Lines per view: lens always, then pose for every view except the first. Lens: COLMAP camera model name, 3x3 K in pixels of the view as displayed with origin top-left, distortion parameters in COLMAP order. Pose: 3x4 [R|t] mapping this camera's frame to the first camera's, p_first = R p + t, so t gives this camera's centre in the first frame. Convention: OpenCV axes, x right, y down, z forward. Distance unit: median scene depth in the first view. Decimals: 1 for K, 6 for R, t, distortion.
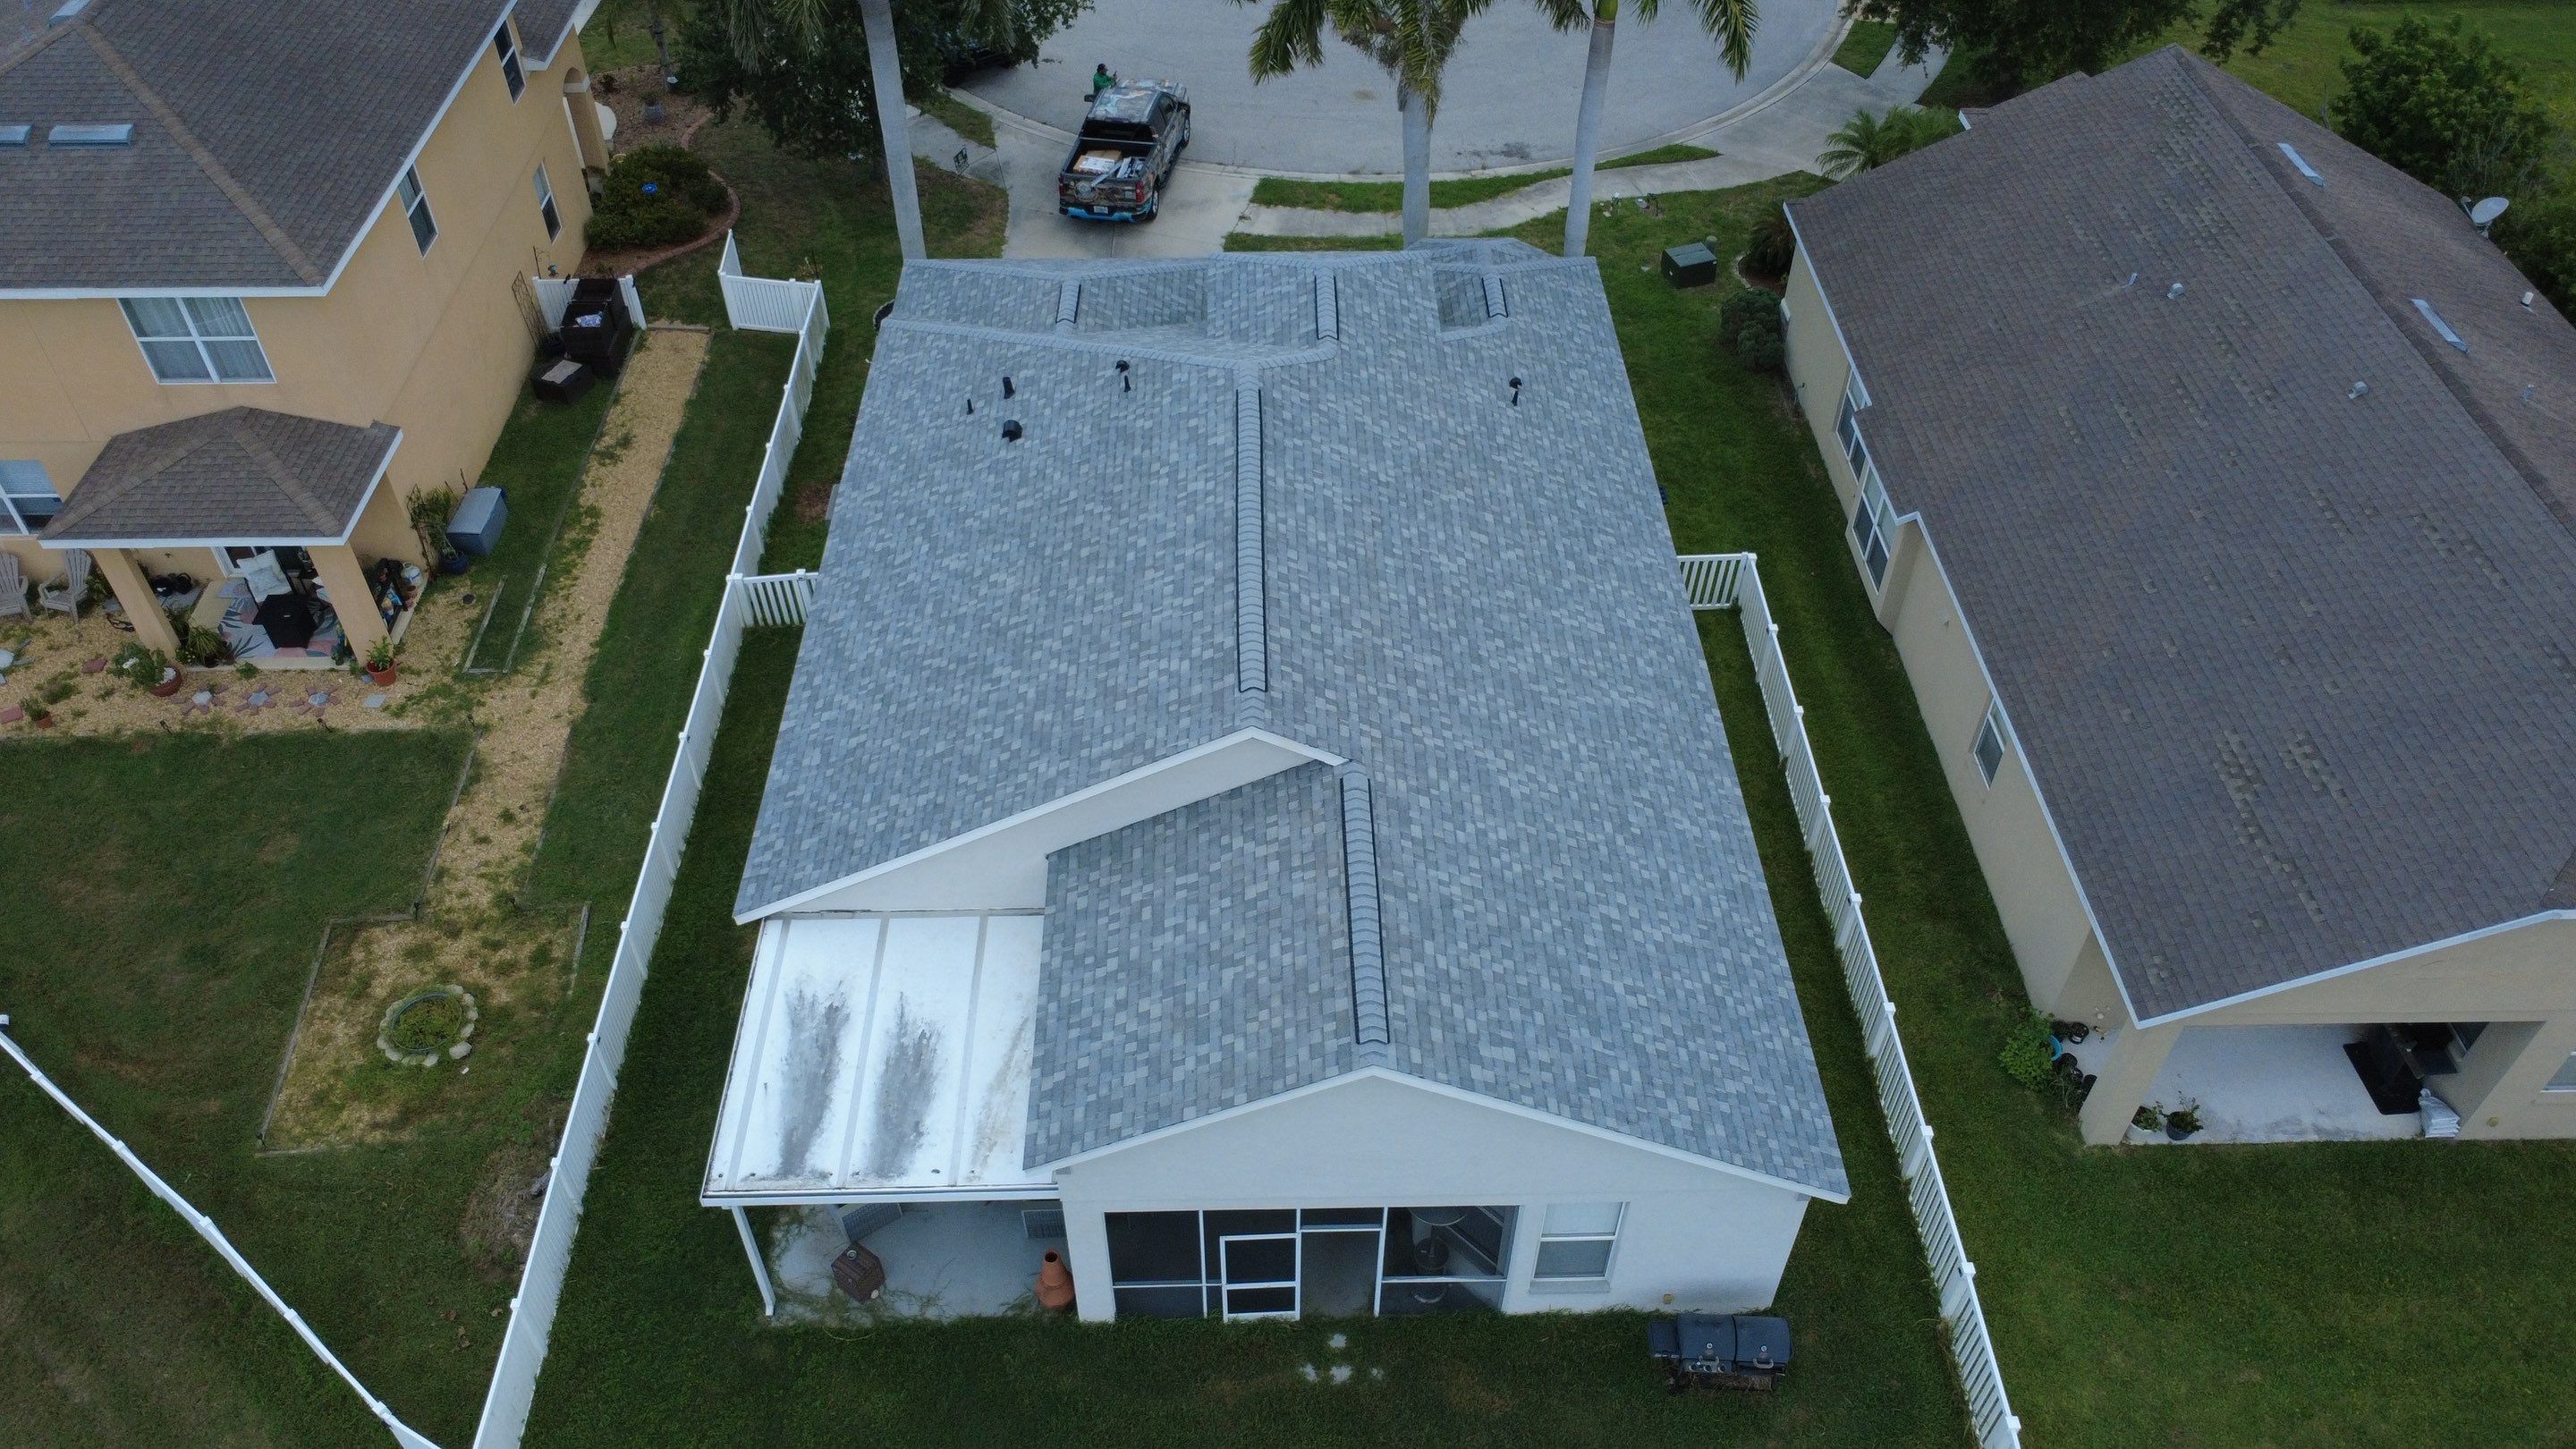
lens RADIAL K [[1873.6, 0, 1282.6], [0, 1873.6, 721.6], [0, 0, 1]] dist [-0.001942, 0.005678]
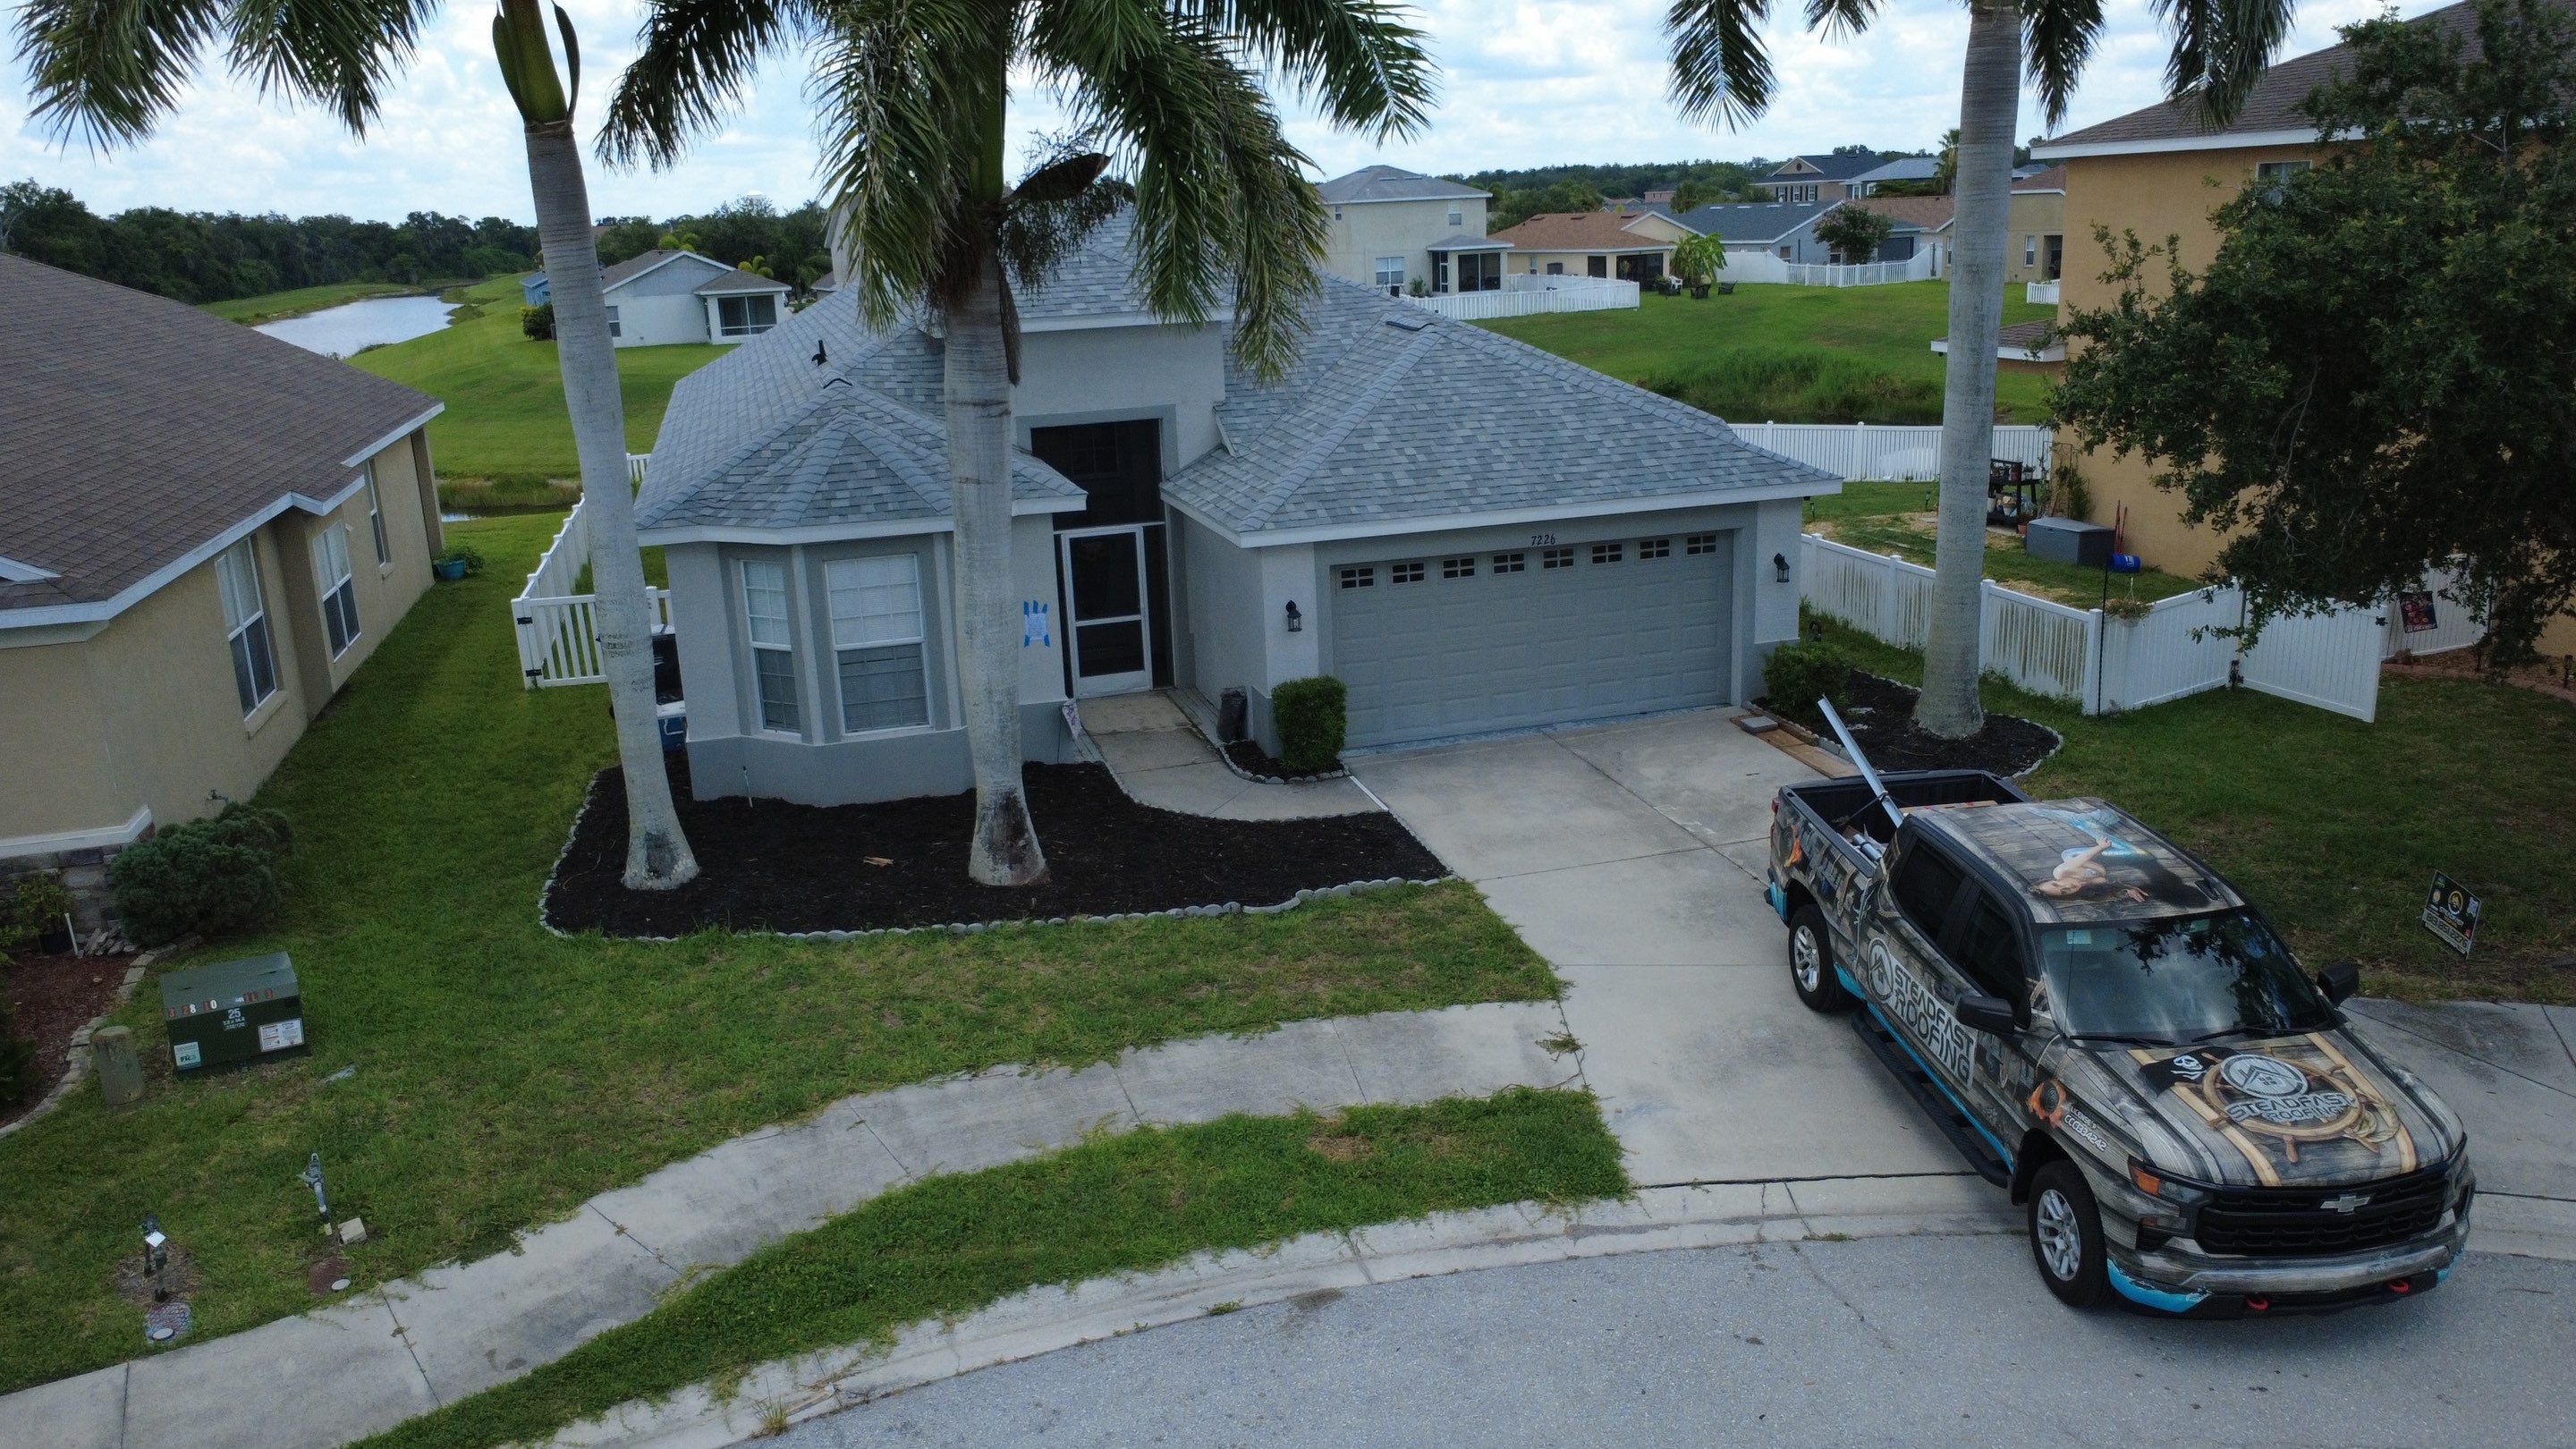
lens RADIAL K [[1873.6, 0, 1288.3], [0, 1873.6, 729.6], [0, 0, 1]] dist [-0.001942, 0.005678]
pose [[-0.965145, 0.105512, -0.239506, 0.167355], [-0.151270, 0.521890, 0.839493, -0.966785], [0.213573, 0.846462, -0.487738, 1.889456]]
